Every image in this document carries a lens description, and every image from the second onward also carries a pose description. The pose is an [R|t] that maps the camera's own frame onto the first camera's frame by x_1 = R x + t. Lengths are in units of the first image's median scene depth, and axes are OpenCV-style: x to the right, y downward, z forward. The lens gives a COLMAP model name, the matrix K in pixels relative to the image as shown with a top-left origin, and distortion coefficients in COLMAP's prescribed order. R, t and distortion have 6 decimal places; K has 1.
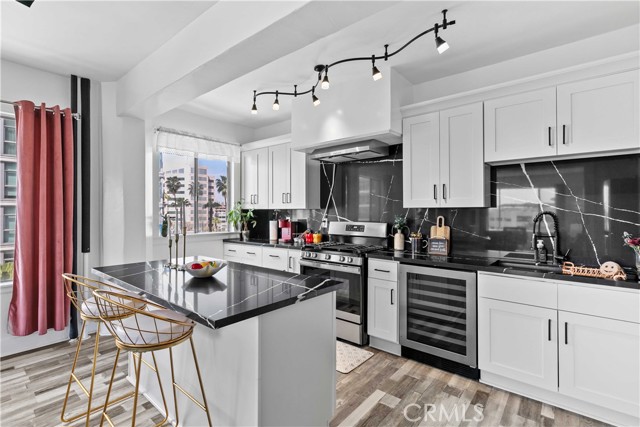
lens RADIAL K [[309.2, 0, 278.3], [0, 309.2, 210.0], [0, 0, 1]] dist [0.001370, 0.000334]
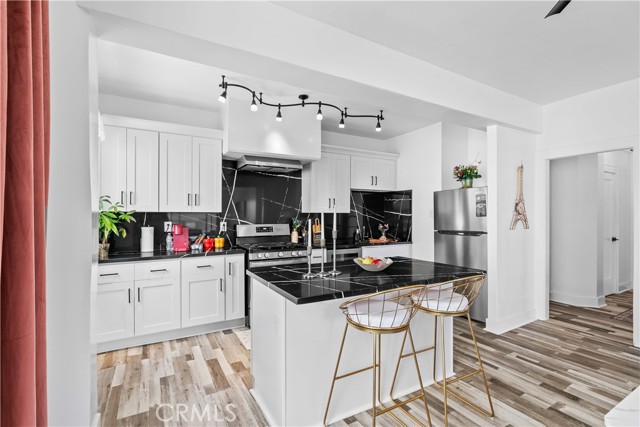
lens RADIAL K [[292.1, 0, 311.8], [0, 292.1, 216.0], [0, 0, 1]] dist [0.001510, 0.000117]
pose [[0.303066, -0.002018, 0.952967, -0.896161], [-0.007174, 0.999965, 0.004399, 0.001929], [-0.952942, -0.008170, 0.303041, 0.586782]]
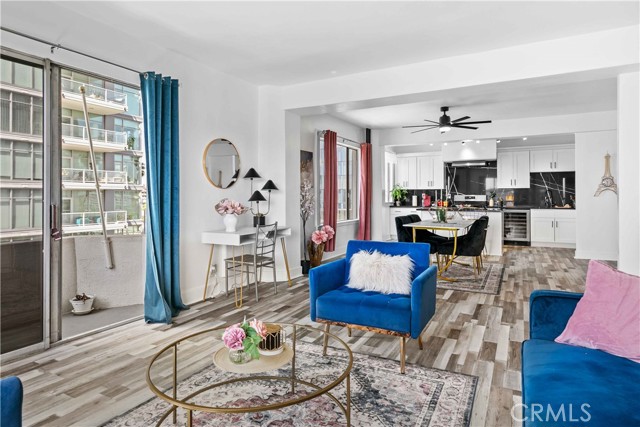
lens RADIAL K [[387.3, 0, 286.9], [0, 387.3, 196.3], [0, 0, 1]] dist [-0.001508, -0.000828]
pose [[0.975894, -0.001060, 0.218241, -1.930872], [0.000262, 0.999993, 0.003688, 0.045159], [-0.218243, -0.003542, 0.975888, -1.670768]]
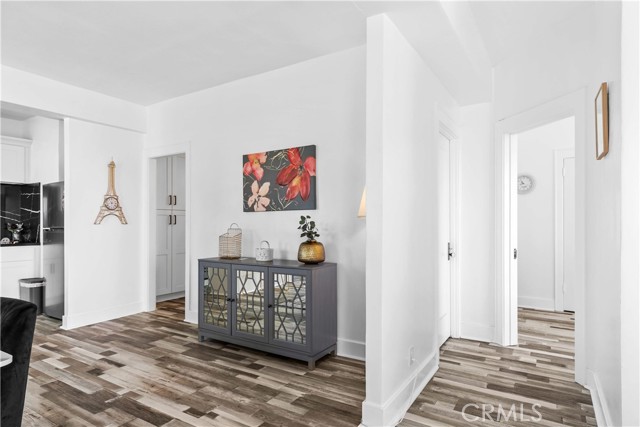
lens RADIAL K [[368.0, 0, 319.5], [0, 368.0, 221.4], [0, 0, 1]] dist [0.003568, 0.001227]
pose [[-0.188419, 0.001828, 0.982087, -1.154633], [-0.005058, 0.999983, -0.002831, 0.041283], [-0.982076, -0.005500, -0.188407, -0.375423]]
